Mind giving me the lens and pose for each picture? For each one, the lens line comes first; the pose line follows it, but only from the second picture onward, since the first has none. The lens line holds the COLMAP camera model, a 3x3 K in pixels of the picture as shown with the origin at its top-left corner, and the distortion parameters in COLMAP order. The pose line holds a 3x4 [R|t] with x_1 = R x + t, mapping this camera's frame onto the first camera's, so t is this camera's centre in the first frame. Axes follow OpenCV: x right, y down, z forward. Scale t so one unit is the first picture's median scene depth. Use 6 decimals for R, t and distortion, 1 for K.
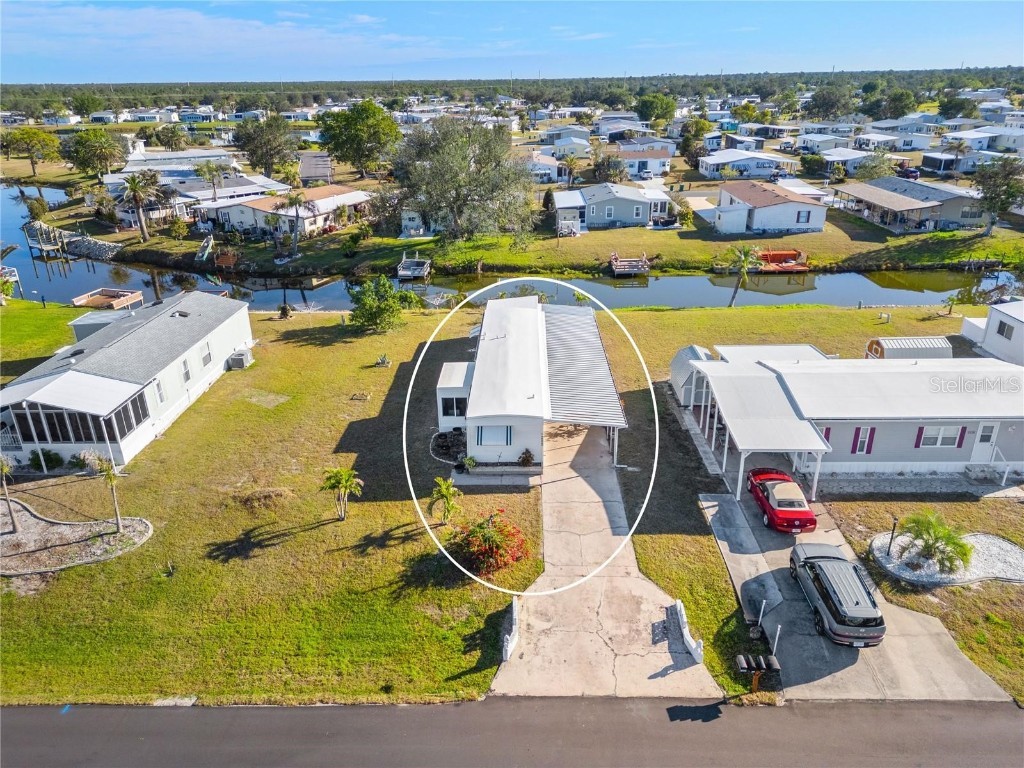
lens RADIAL K [[714.9, 0, 516.3], [0, 714.9, 383.8], [0, 0, 1]] dist [0.075624, -0.070586]
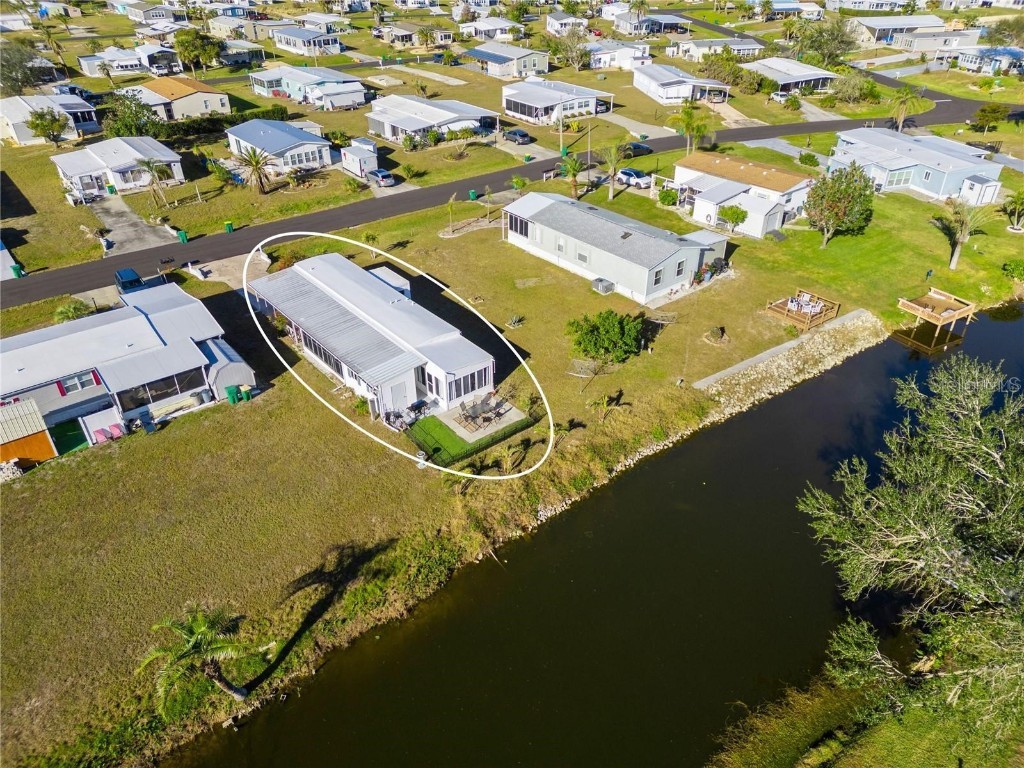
lens RADIAL K [[714.9, 0, 516.3], [0, 714.9, 383.8], [0, 0, 1]] dist [0.075624, -0.070586]
pose [[-0.768736, 0.362889, -0.526646, 0.705988], [-0.232510, 0.608530, 0.758703, -1.334162], [0.595805, 0.705693, -0.383424, 2.415250]]
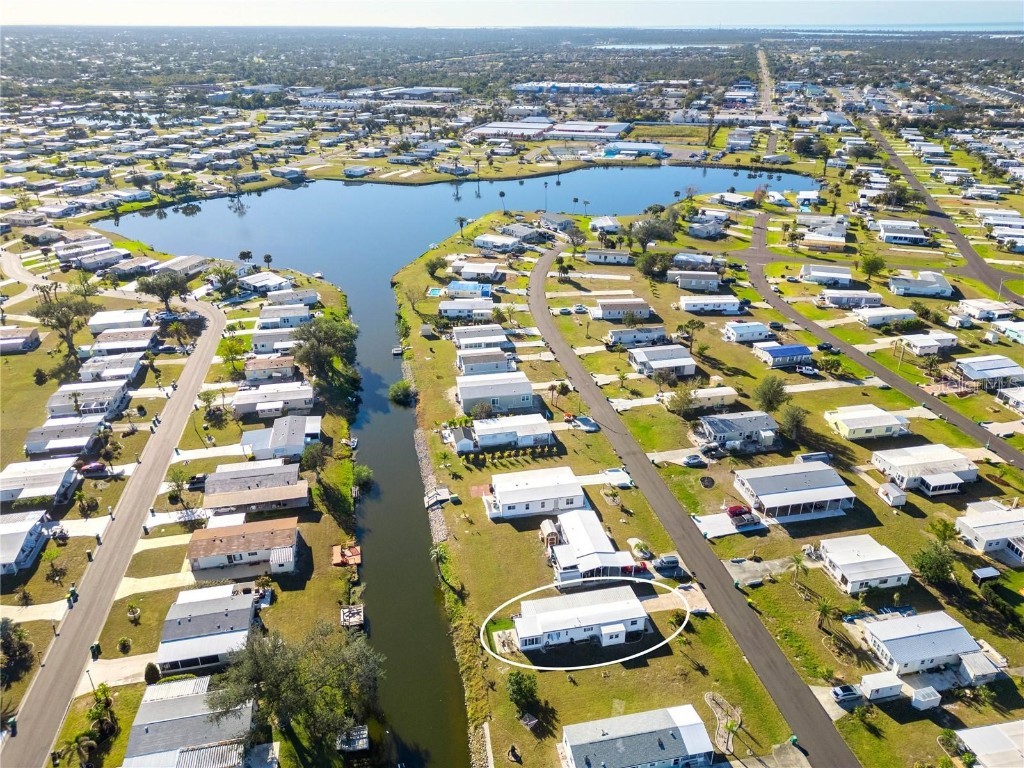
lens RADIAL K [[714.9, 0, 516.3], [0, 714.9, 383.8], [0, 0, 1]] dist [0.075624, -0.070586]
pose [[-0.222859, -0.417906, 0.880732, -2.816865], [0.385586, 0.791990, 0.473366, -3.039137], [-0.895353, 0.445092, -0.015364, 1.255629]]
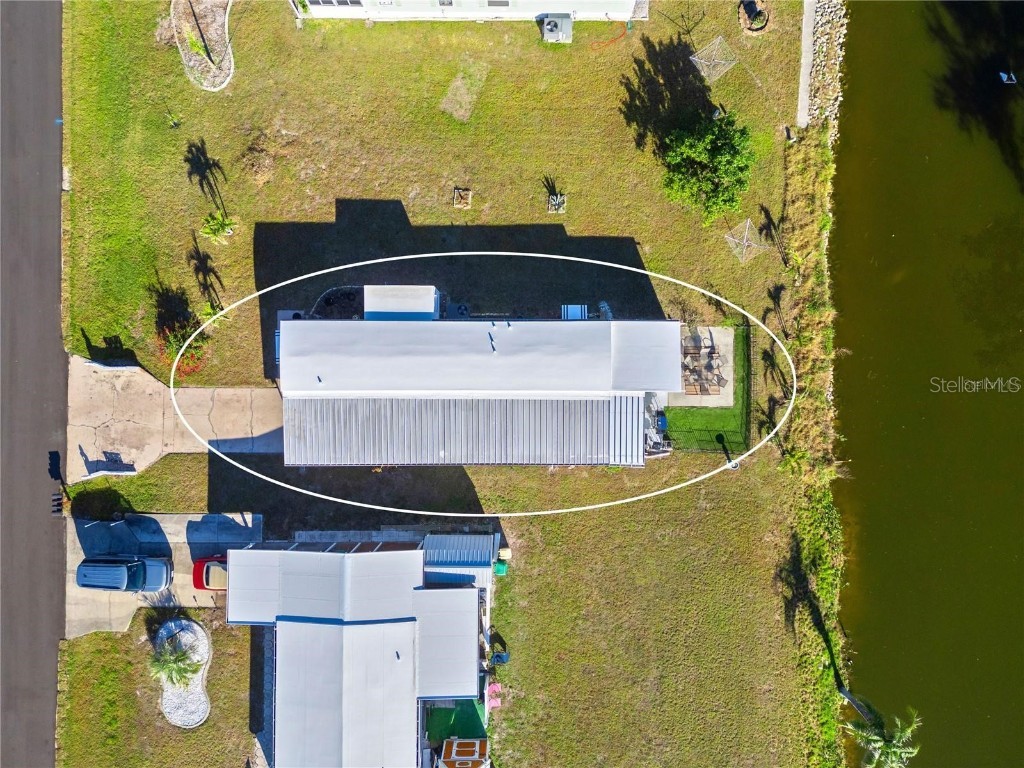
lens RADIAL K [[714.9, 0, 516.3], [0, 714.9, 383.8], [0, 0, 1]] dist [0.075624, -0.070586]
pose [[0.011784, 0.999763, 0.018323, 0.012003], [-0.378210, -0.012506, 0.925635, -1.267760], [0.925645, -0.017837, 0.377973, 1.027990]]
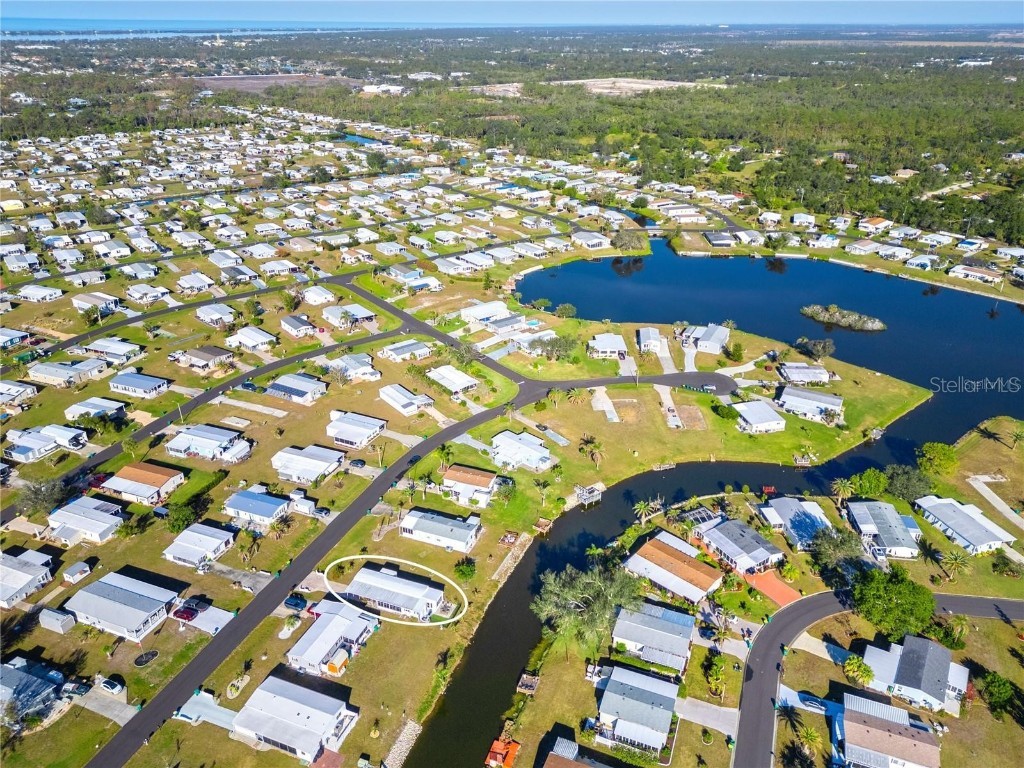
lens RADIAL K [[714.9, 0, 516.3], [0, 714.9, 383.8], [0, 0, 1]] dist [0.075624, -0.070586]
pose [[-0.346295, 0.427470, -0.835074, 3.597153], [-0.368513, 0.756613, 0.540124, -4.532343], [0.862715, 0.494778, -0.104483, 2.039907]]
